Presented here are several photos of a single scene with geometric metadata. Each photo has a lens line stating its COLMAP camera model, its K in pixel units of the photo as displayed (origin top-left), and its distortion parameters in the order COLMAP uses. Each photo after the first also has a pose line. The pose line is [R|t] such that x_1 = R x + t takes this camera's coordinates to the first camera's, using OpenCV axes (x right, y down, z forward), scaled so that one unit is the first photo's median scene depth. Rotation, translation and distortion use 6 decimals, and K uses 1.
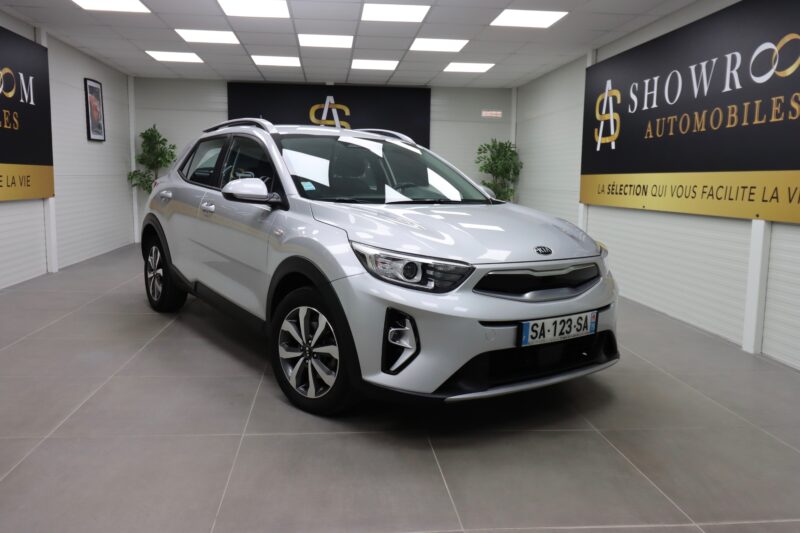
lens RADIAL K [[634.9, 0, 400.0], [0, 634.9, 266.5], [0, 0, 1]] dist [0.006715, 0.001471]
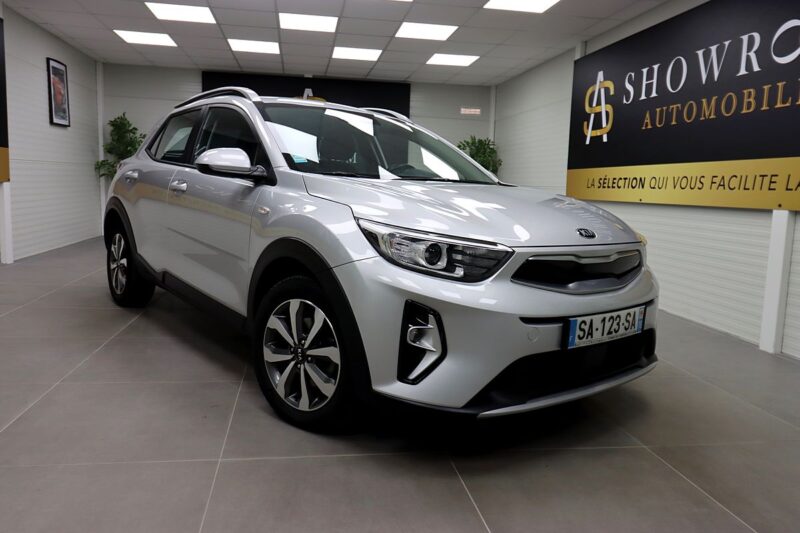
lens RADIAL K [[597.6, 0, 402.5], [0, 597.6, 265.0], [0, 0, 1]] dist [0.007723, -0.003659]
pose [[0.998089, 0.008091, 0.061258, -0.039013], [-0.007897, 0.999963, -0.003398, 0.013015], [-0.061284, 0.002908, 0.998116, 0.139905]]
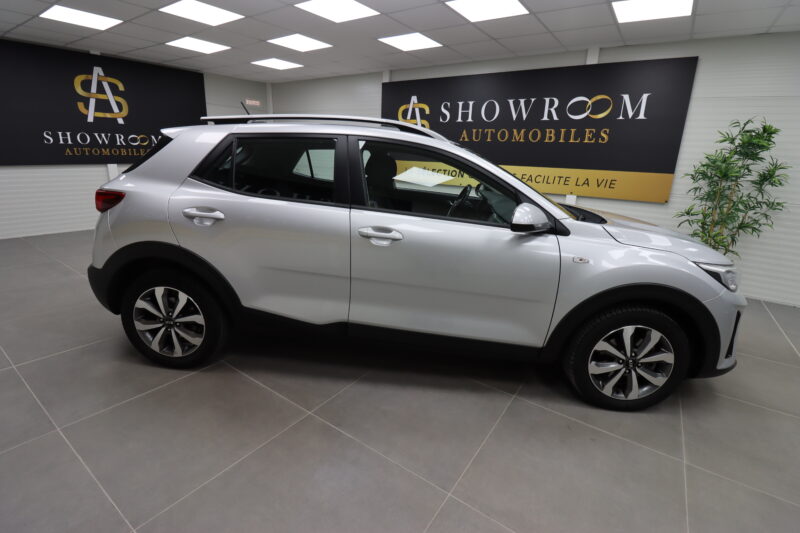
lens RADIAL K [[366.8, 0, 407.0], [0, 366.8, 266.0], [0, 0, 1]] dist [-0.001273, -0.011418]
pose [[0.653032, -0.215853, 0.725918, -0.533155], [0.077471, 0.972534, 0.219492, -0.129794], [-0.753358, -0.087098, 0.651818, 0.569372]]
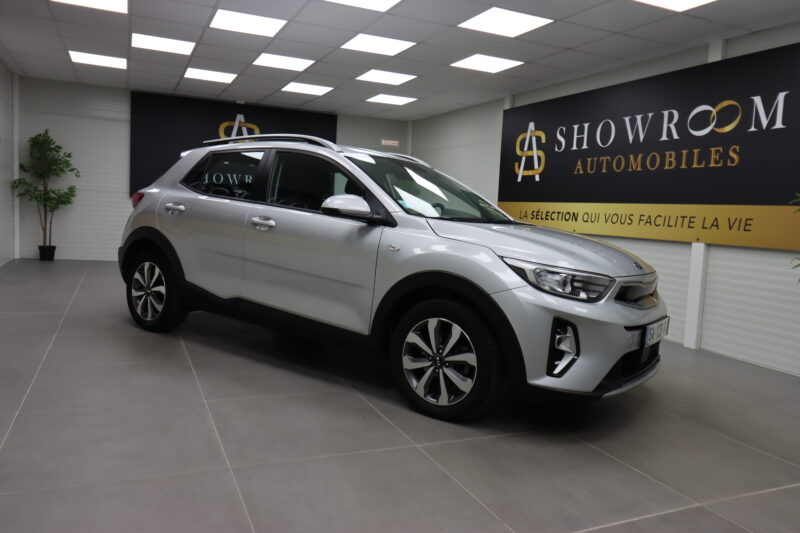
lens RADIAL K [[597.2, 0, 405.5], [0, 597.2, 266.6], [0, 0, 1]] dist [0.008559, 0.000649]
pose [[0.947992, 0.001622, 0.318291, -0.330291], [0.007651, 0.999582, -0.027882, 0.002682], [-0.318203, 0.028868, 0.947583, 0.049964]]
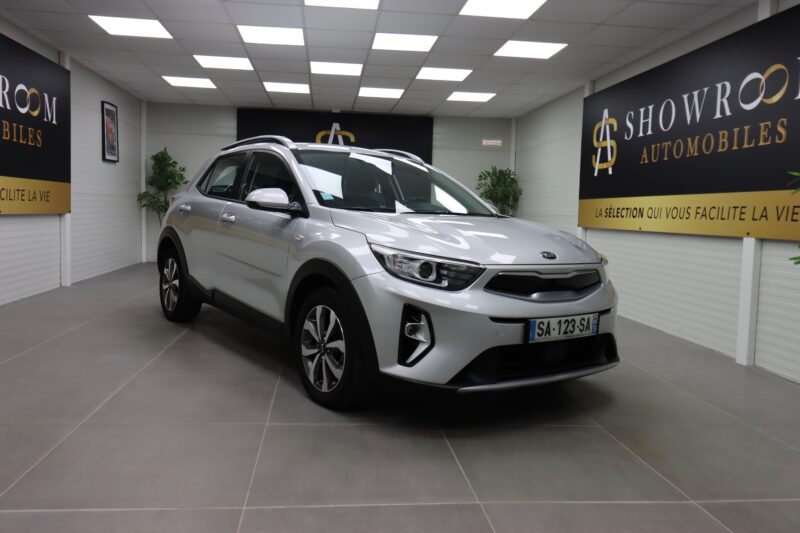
lens RADIAL K [[634.9, 0, 400.0], [0, 634.9, 266.5], [0, 0, 1]] dist [0.006715, 0.001471]
pose [[0.999894, 0.013009, 0.006474, -0.019604], [-0.012667, 0.998655, -0.050281, 0.031092], [-0.007119, 0.050194, 0.998714, -0.042595]]
